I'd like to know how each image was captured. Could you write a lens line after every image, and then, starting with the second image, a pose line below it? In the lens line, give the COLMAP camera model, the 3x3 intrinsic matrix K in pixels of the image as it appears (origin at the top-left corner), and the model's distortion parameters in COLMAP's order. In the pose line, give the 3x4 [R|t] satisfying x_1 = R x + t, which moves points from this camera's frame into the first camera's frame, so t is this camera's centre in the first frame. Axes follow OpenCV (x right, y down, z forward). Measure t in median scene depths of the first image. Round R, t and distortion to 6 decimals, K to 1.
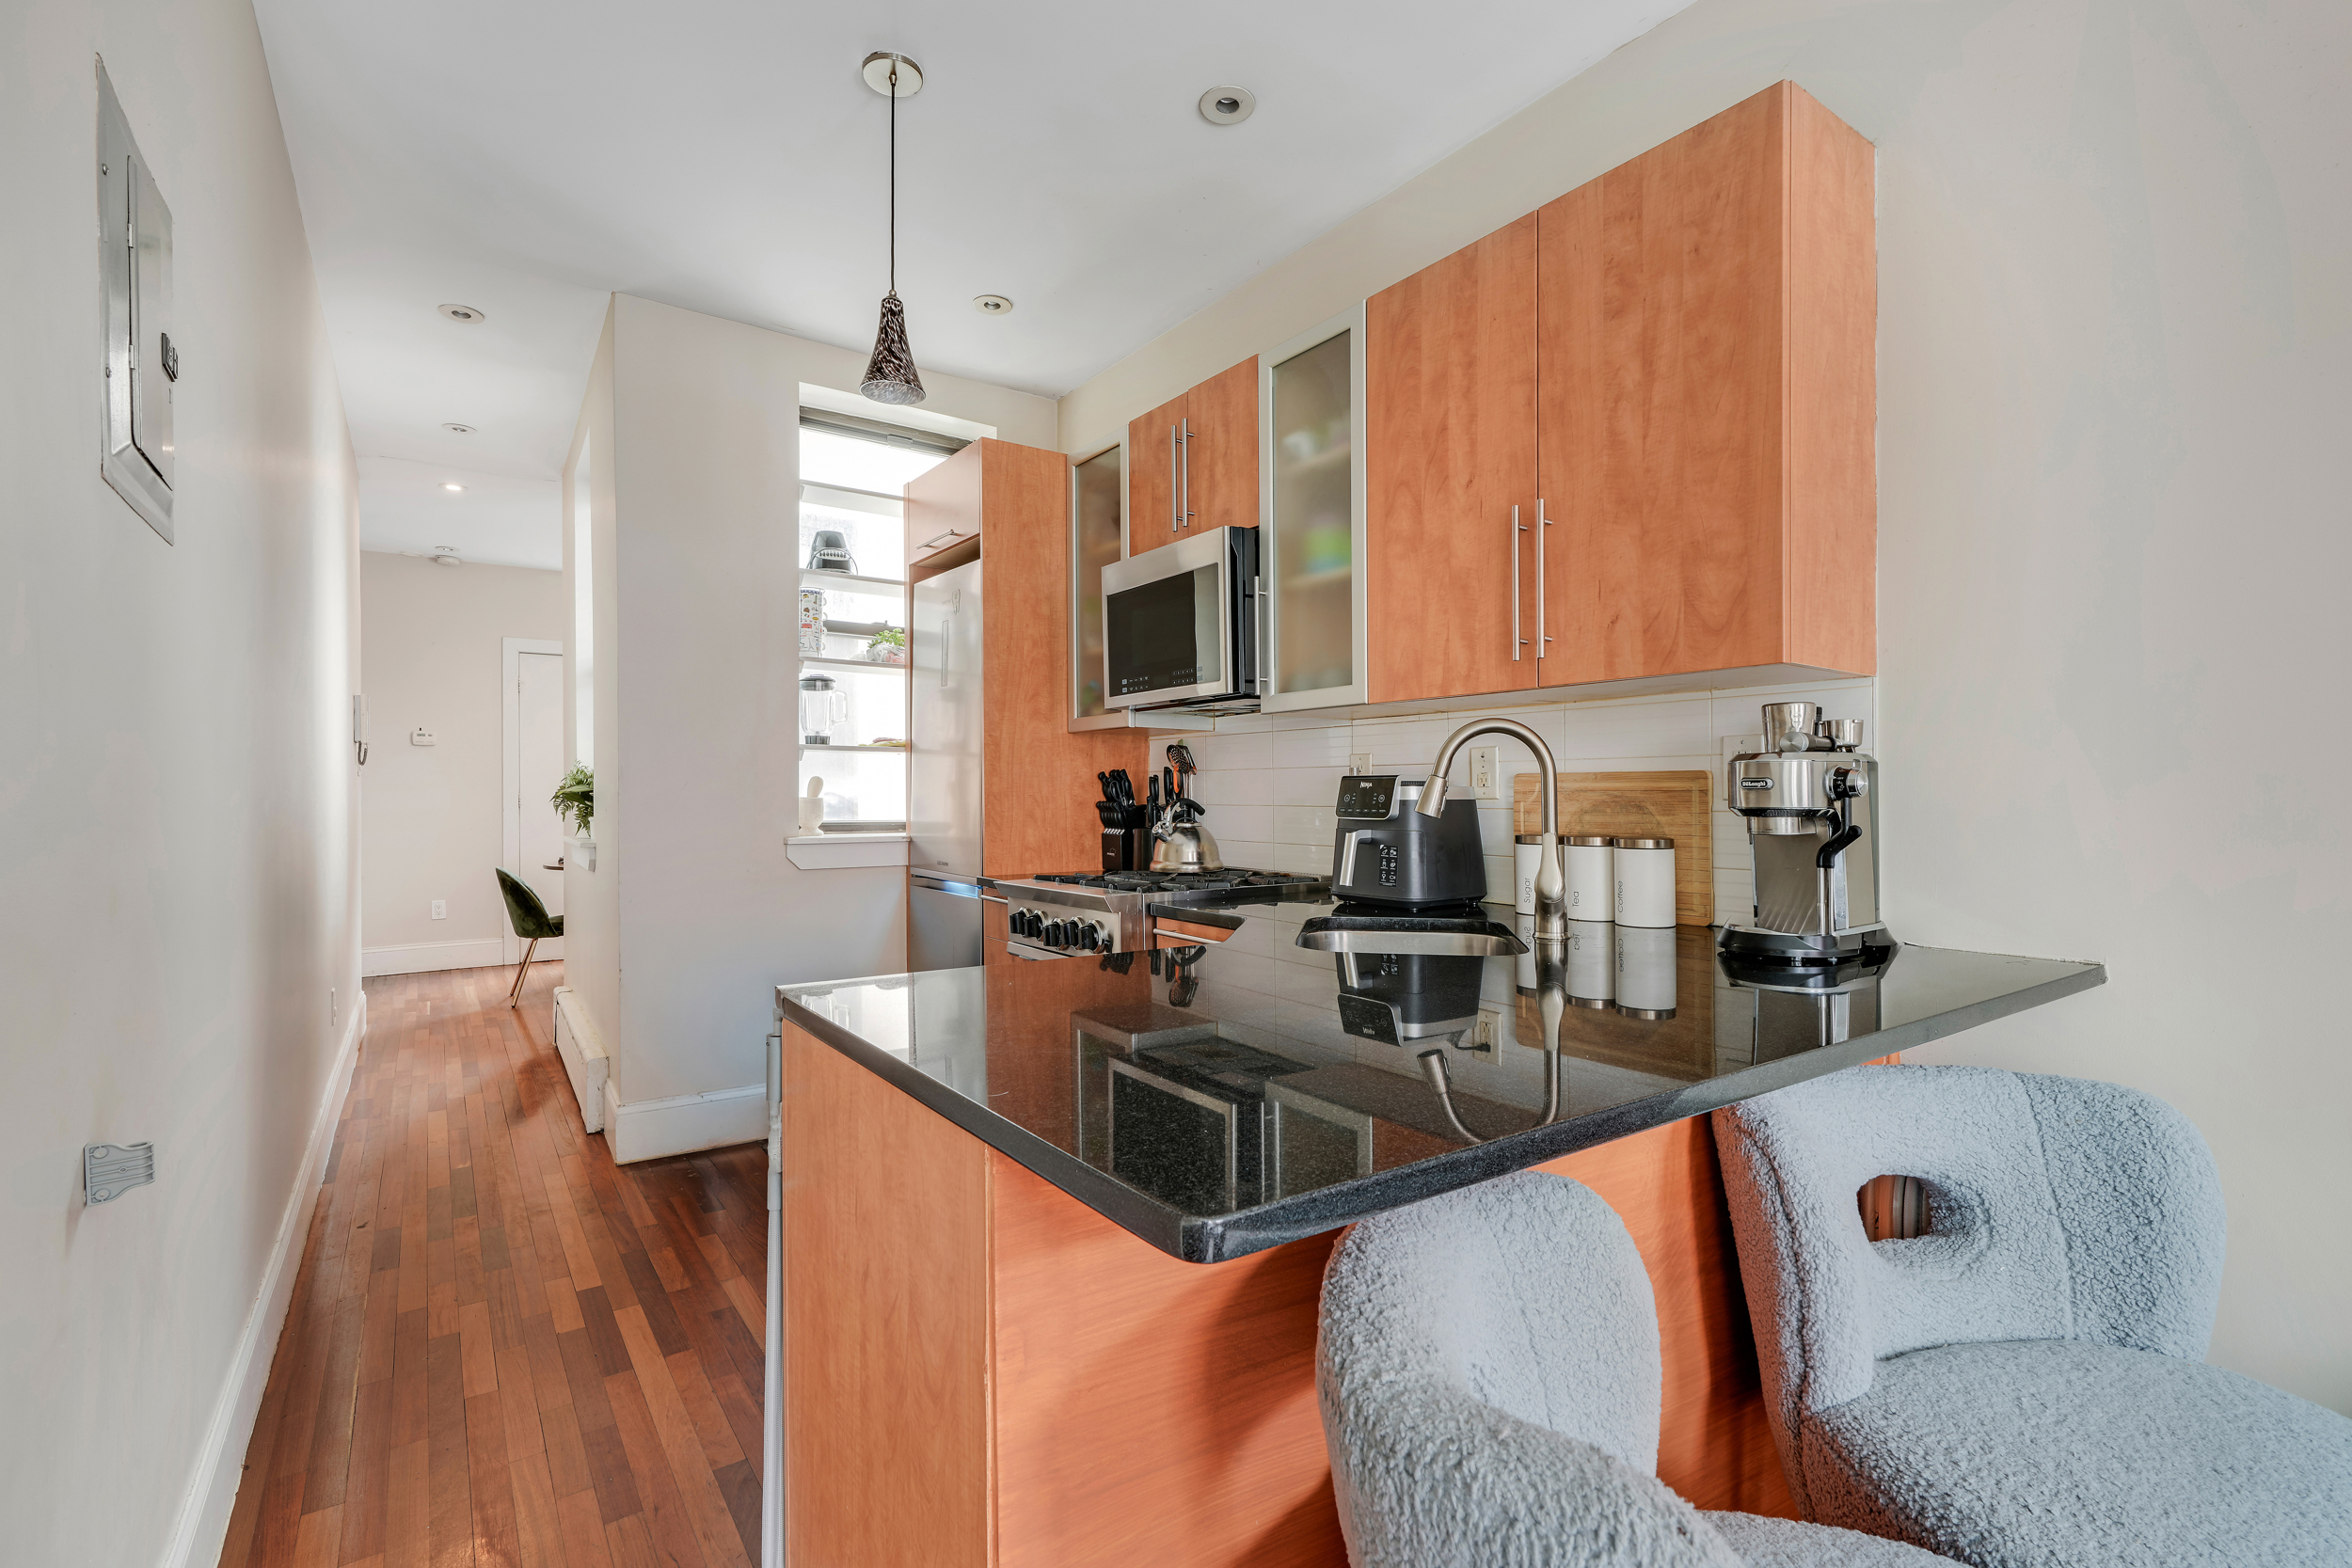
lens RADIAL K [[1073.3, 0, 1183.1], [0, 1073.3, 798.4], [0, 0, 1]] dist [0.000637, 0.000434]
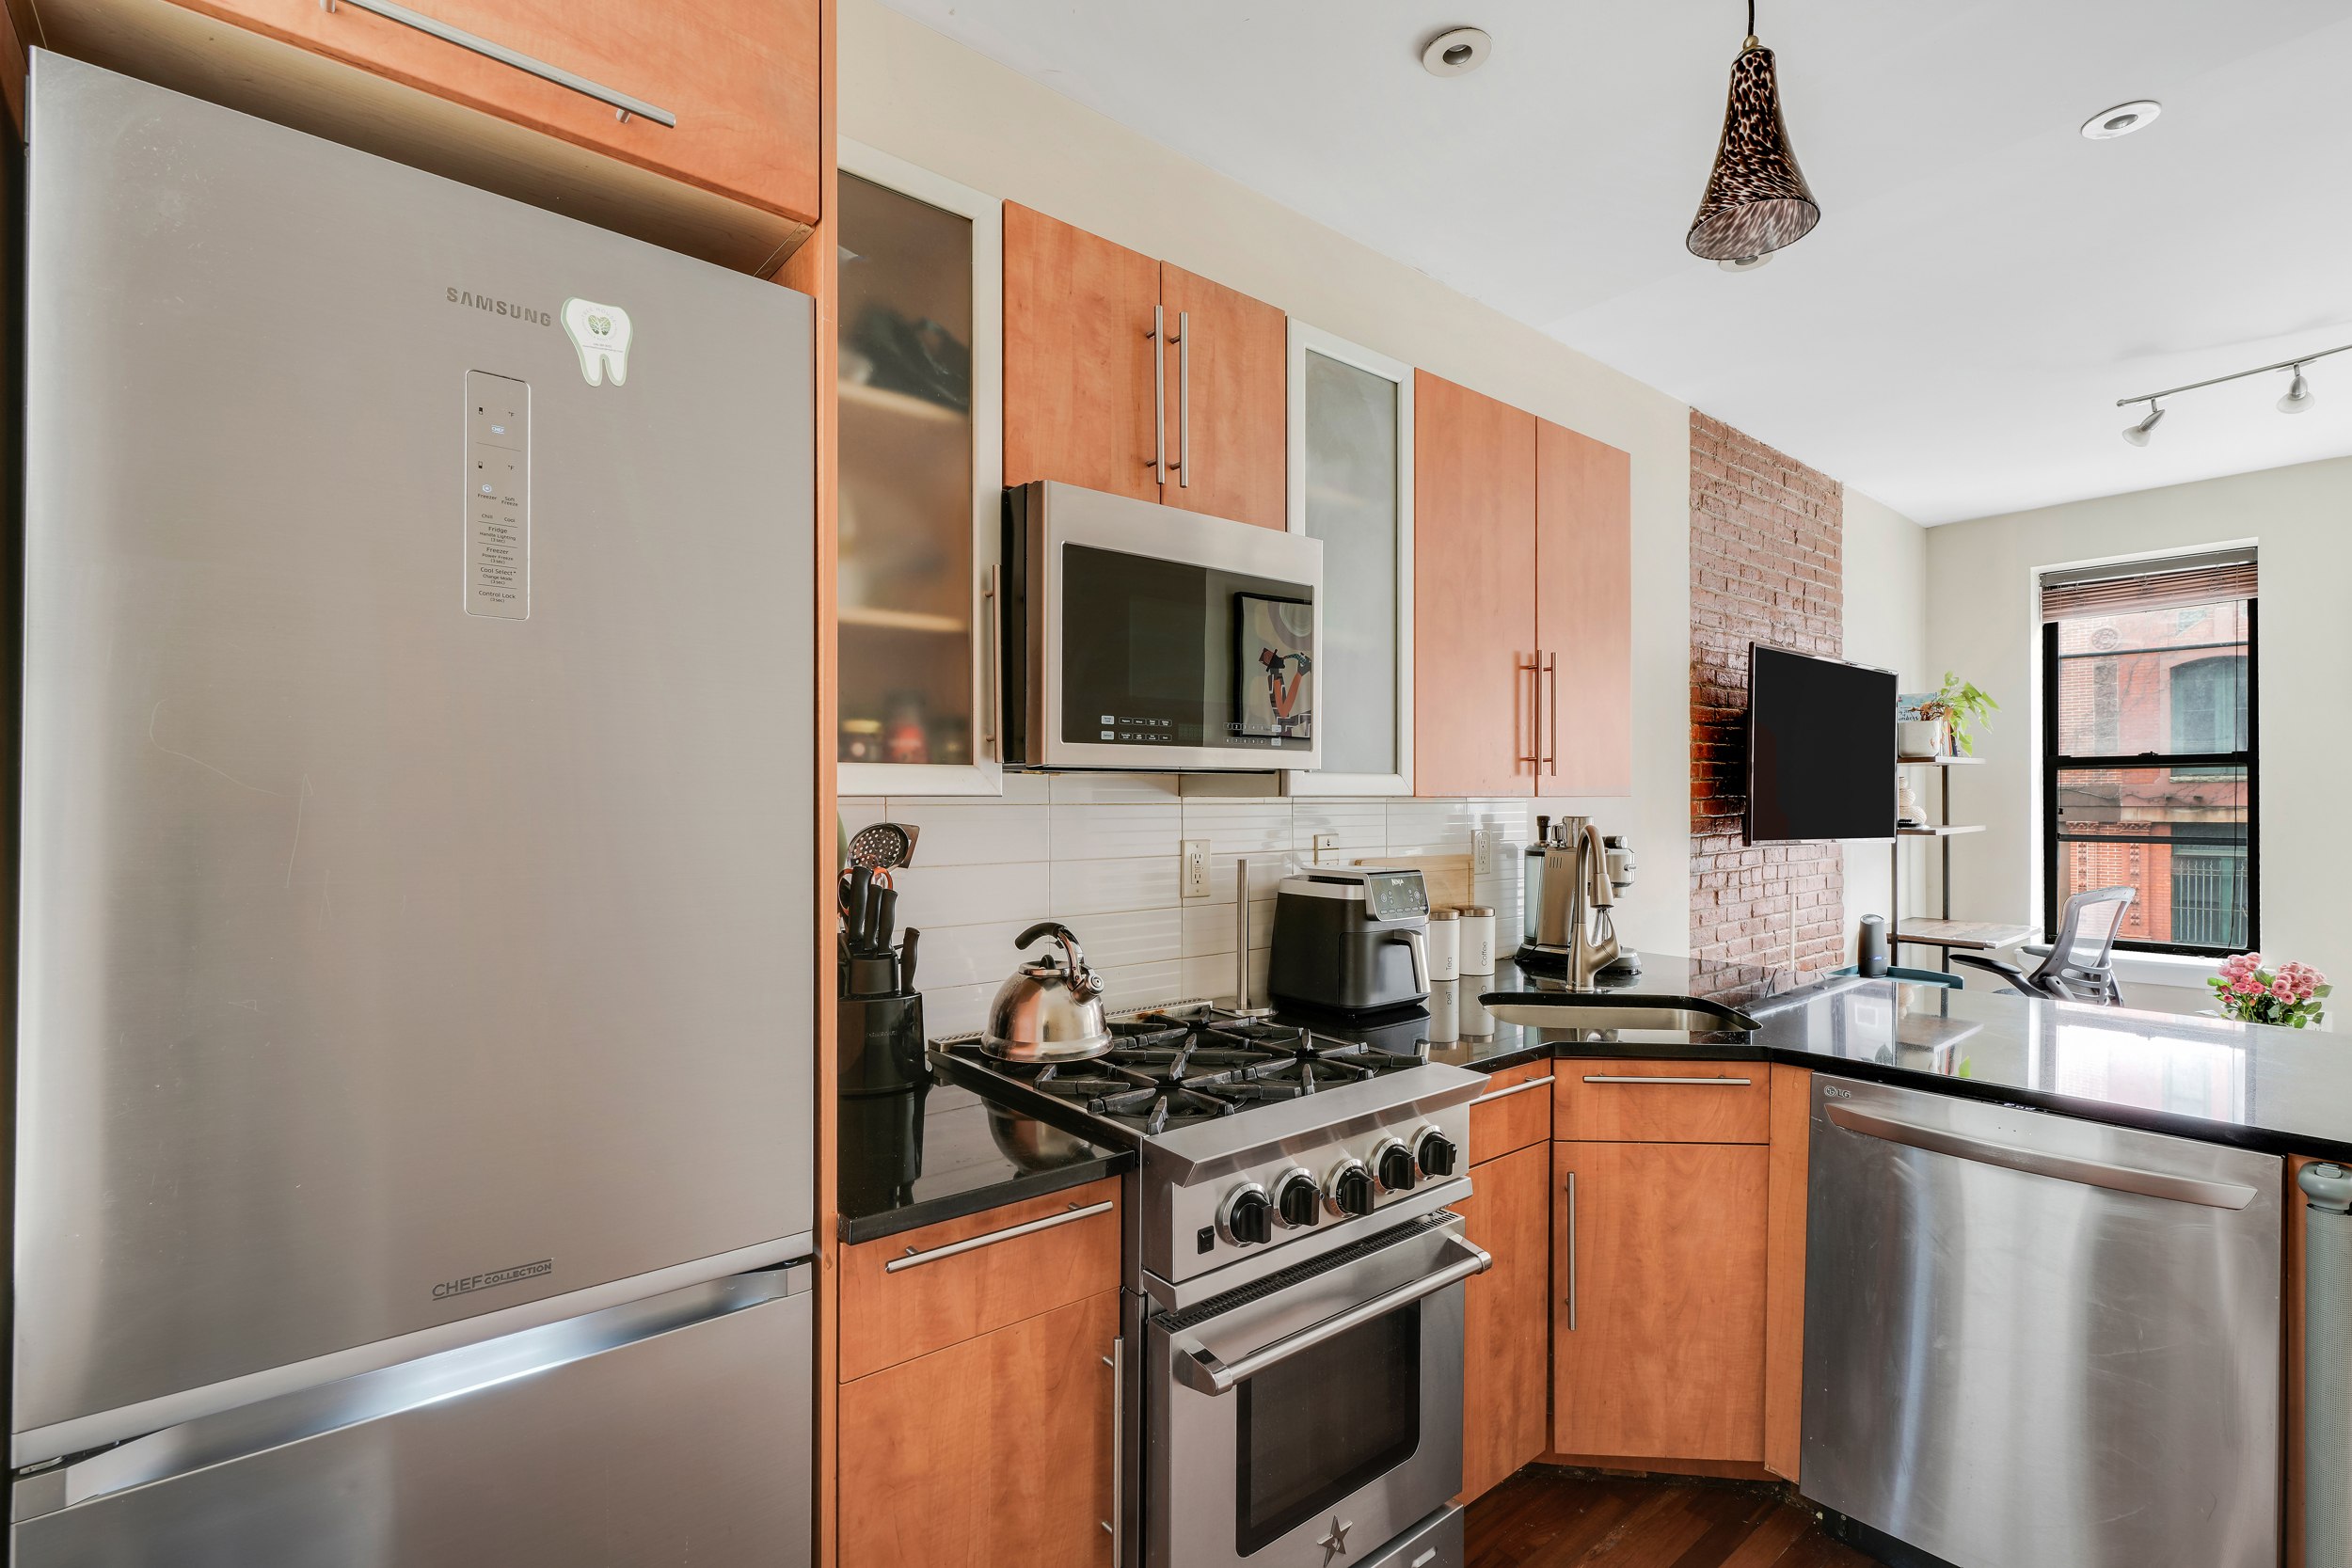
lens RADIAL K [[1073.3, 0, 1183.1], [0, 1073.3, 798.4], [0, 0, 1]] dist [0.000637, 0.000434]
pose [[-0.076587, -0.004887, 0.997051, -0.821783], [-0.001685, 0.999987, 0.004772, -0.099143], [-0.997062, -0.001315, -0.076594, 1.384080]]
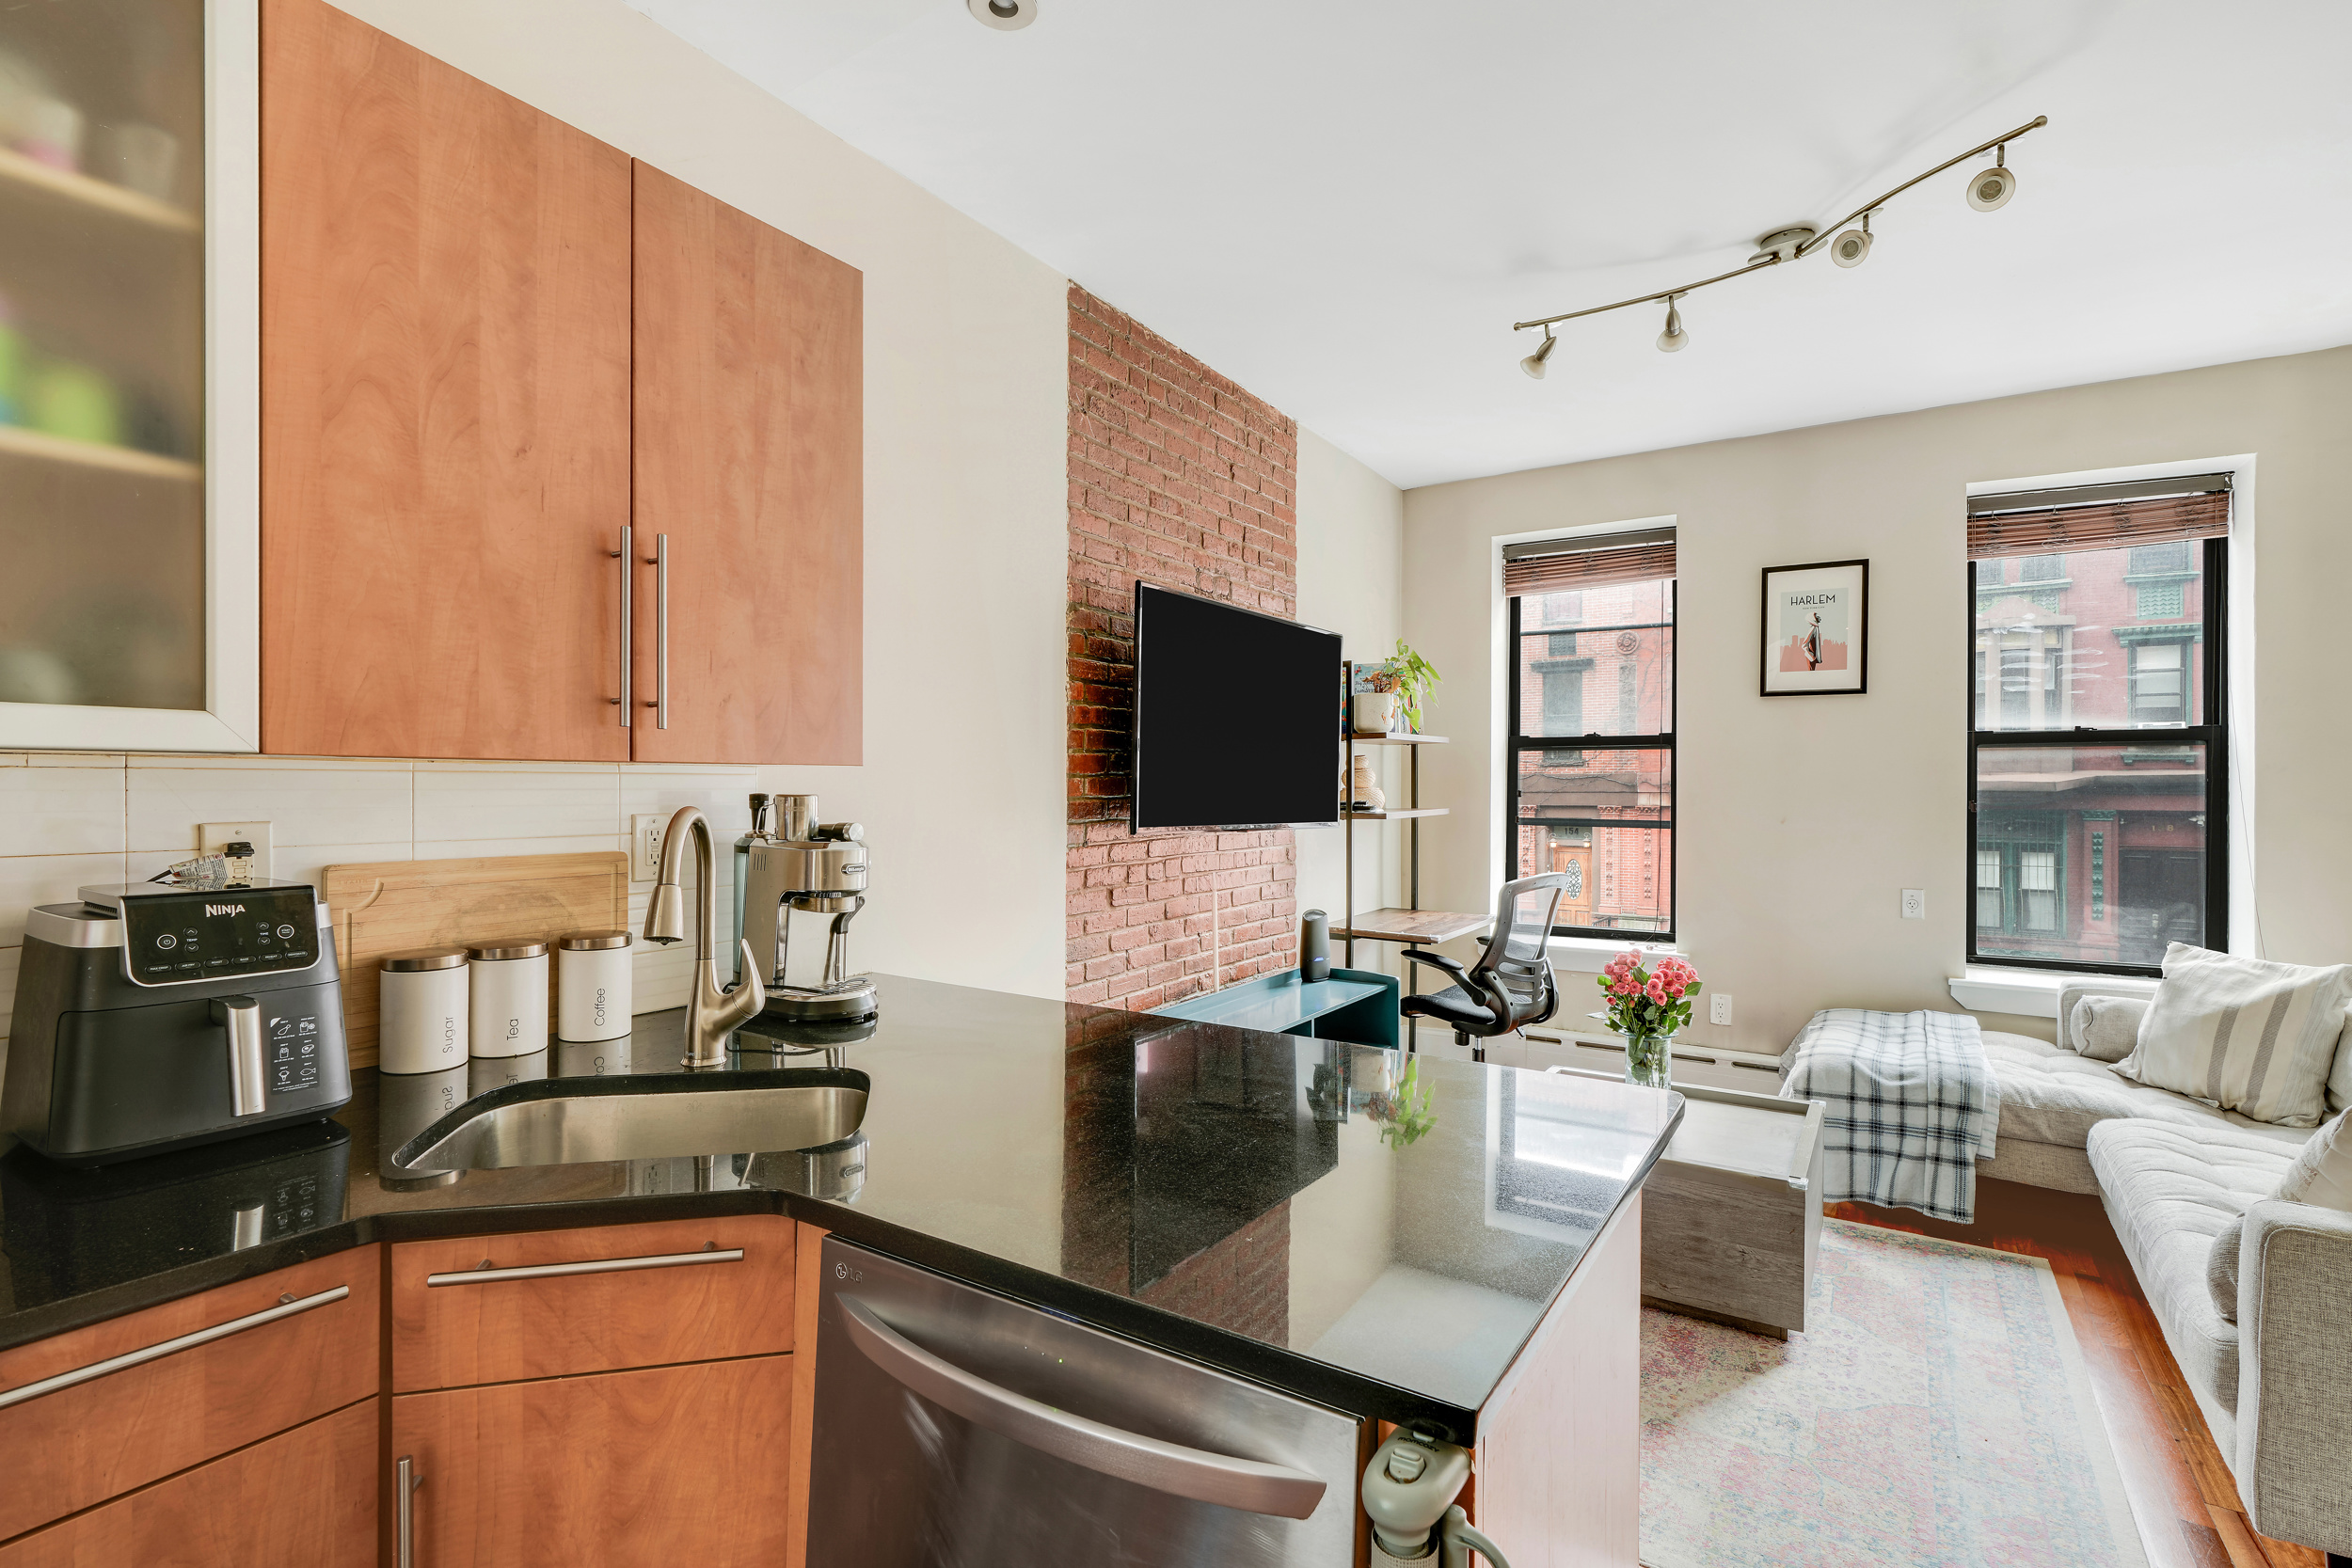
lens RADIAL K [[1089.3, 0, 1176.0], [0, 1089.3, 784.0], [0, 0, 1]] dist [-0.001043, 0.000254]
pose [[-0.362785, -0.005857, 0.931855, -0.530216], [-0.007802, 0.999964, 0.003247, -0.086693], [-0.931840, -0.006093, -0.362818, 0.855384]]
